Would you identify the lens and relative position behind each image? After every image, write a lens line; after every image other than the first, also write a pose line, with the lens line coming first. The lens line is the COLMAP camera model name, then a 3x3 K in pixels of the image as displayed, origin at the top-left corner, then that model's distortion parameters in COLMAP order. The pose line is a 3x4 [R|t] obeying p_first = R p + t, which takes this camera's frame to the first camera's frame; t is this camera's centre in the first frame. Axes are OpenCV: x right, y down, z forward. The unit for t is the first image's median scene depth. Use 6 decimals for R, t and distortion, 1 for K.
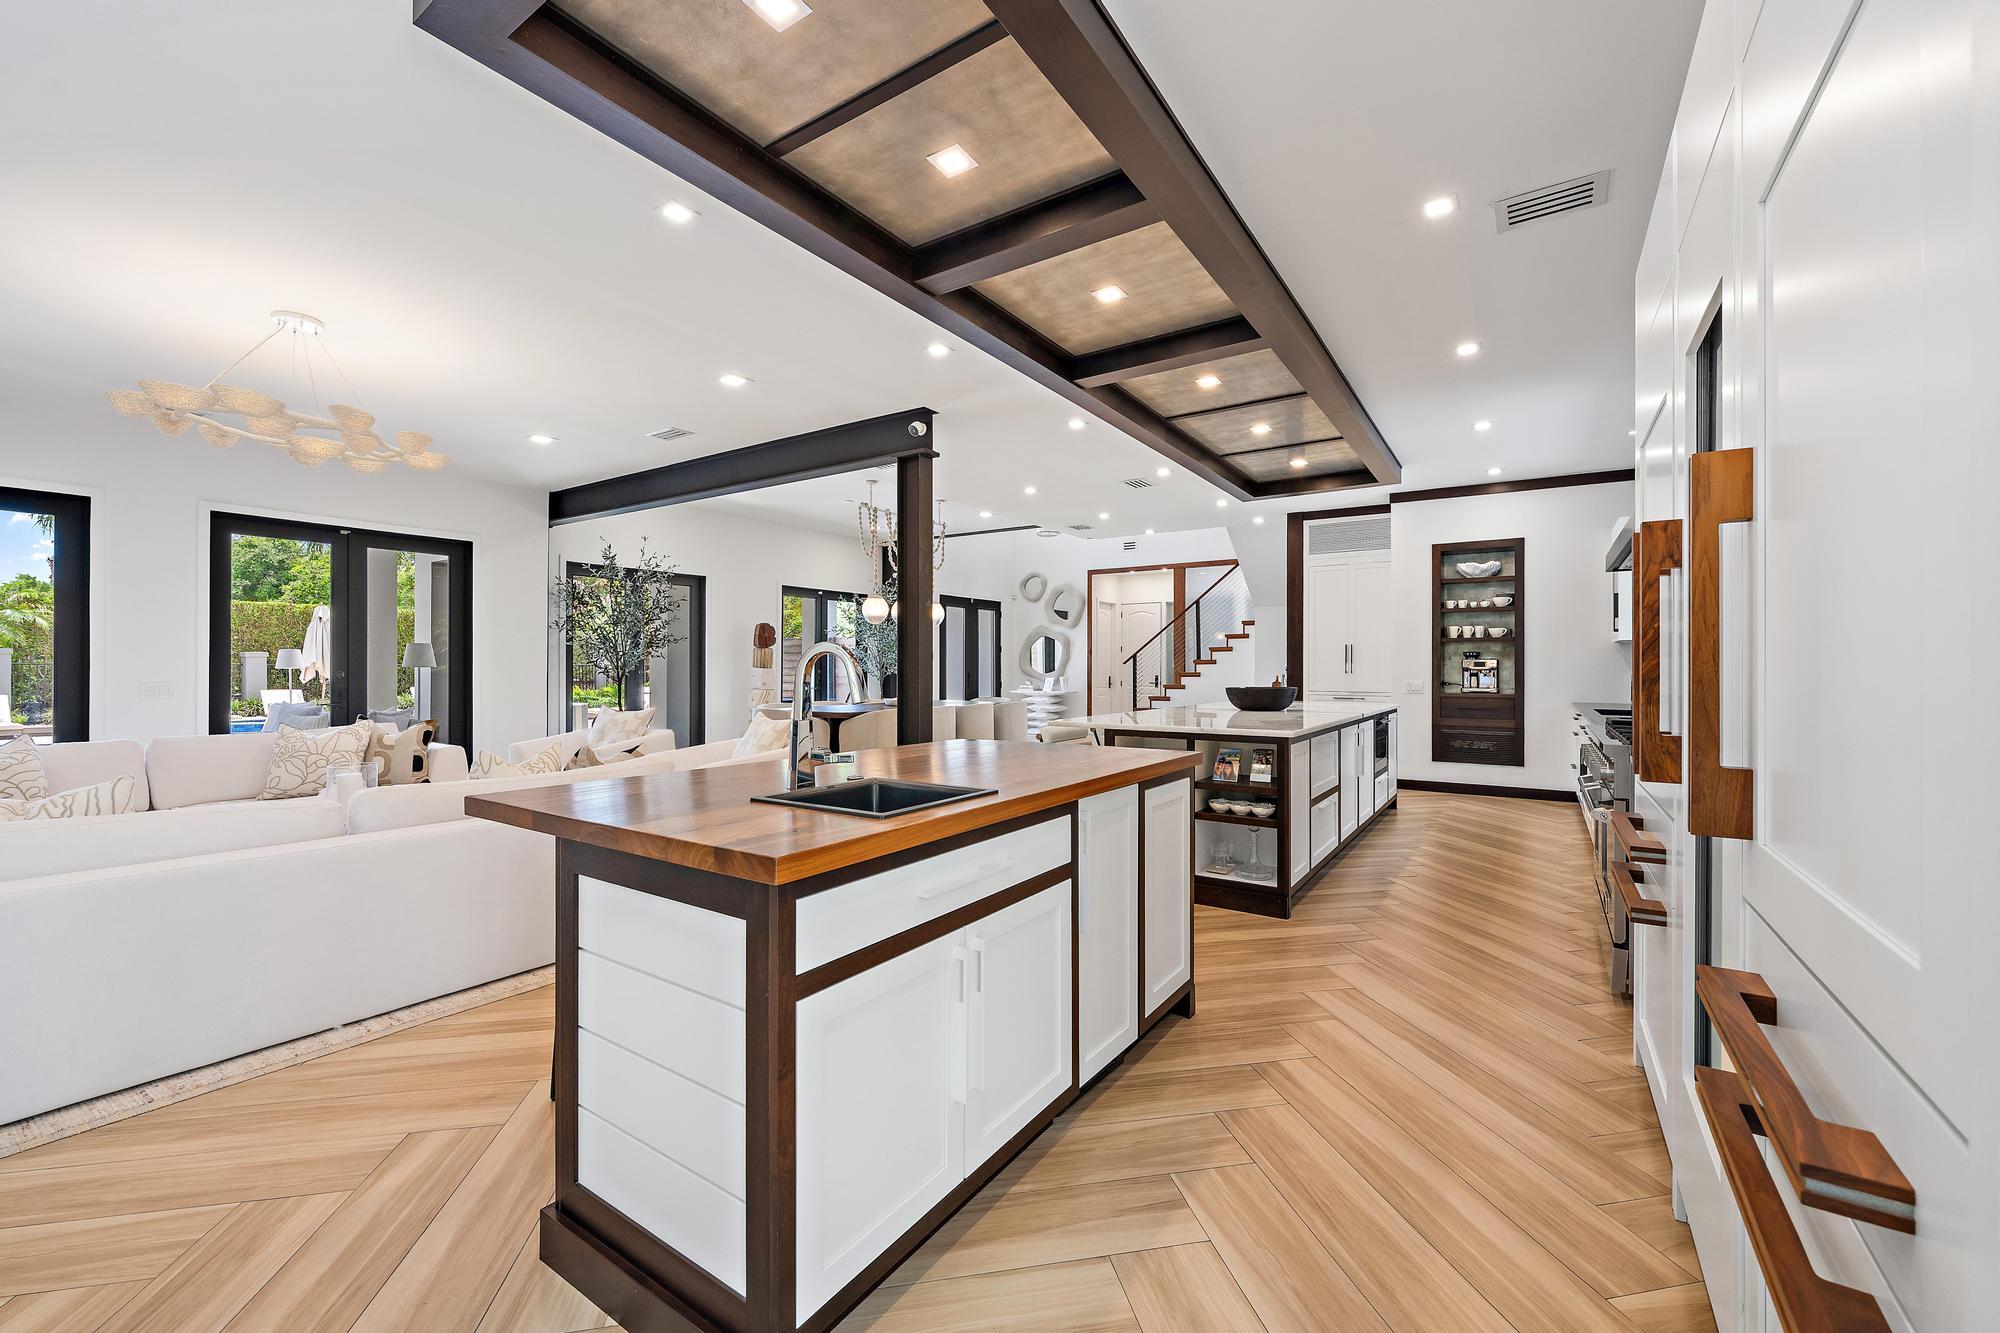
lens RADIAL K [[785.6, 0, 999.3], [0, 785.6, 665.2], [0, 0, 1]] dist [-0.006354, 0.002985]
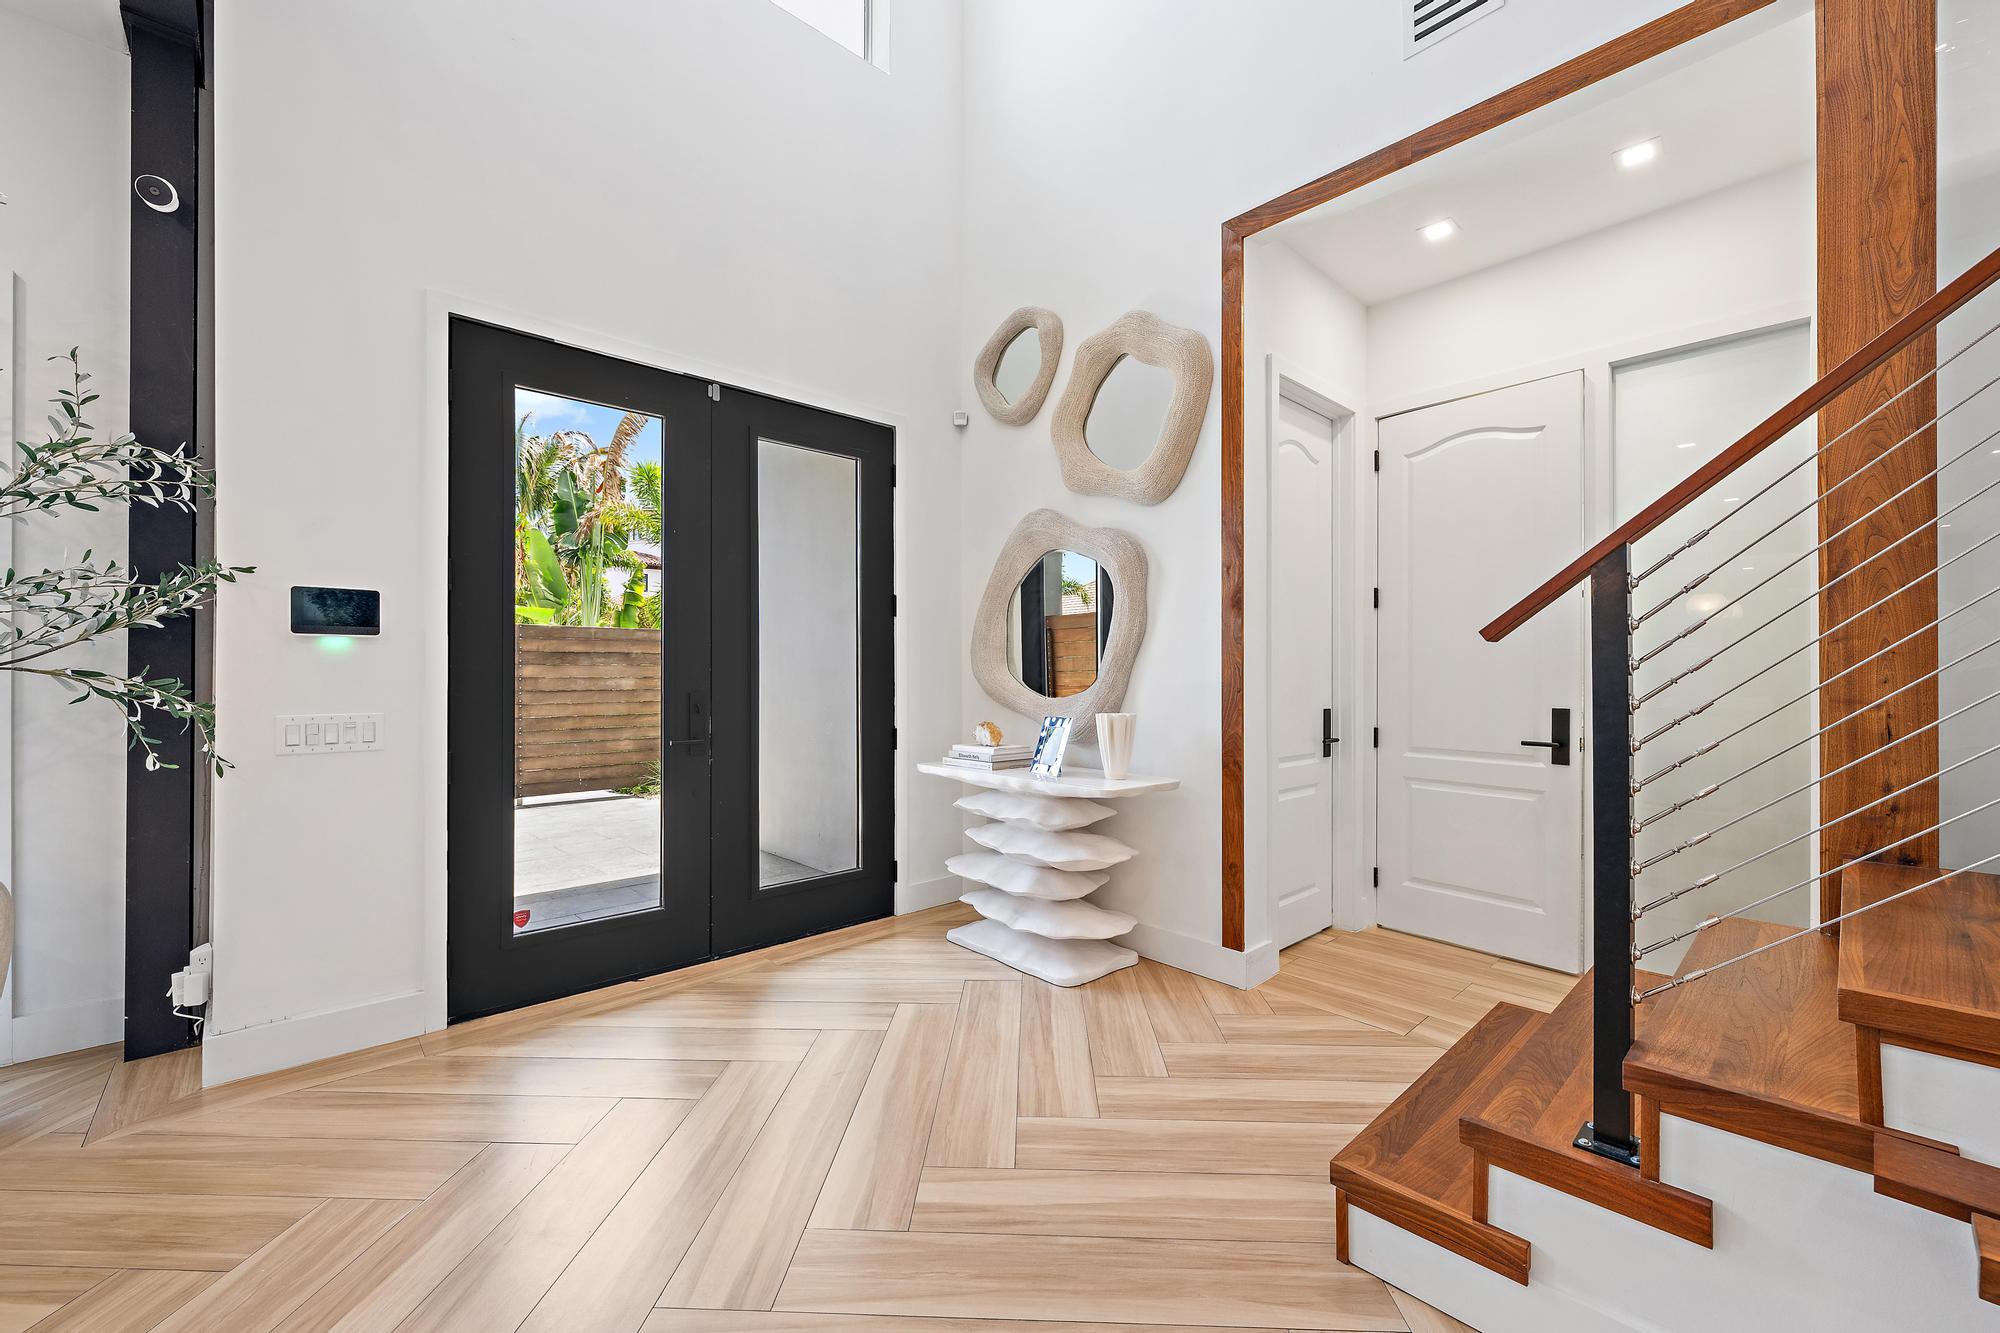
lens RADIAL K [[785.6, 0, 1011.5], [0, 785.6, 674.3], [0, 0, 1]] dist [-0.006354, 0.002985]
pose [[0.977540, -0.001044, -0.210748, 0.099021], [0.001614, 0.999995, 0.002535, 0.002481], [0.210745, -0.002818, 0.977537, 0.761031]]
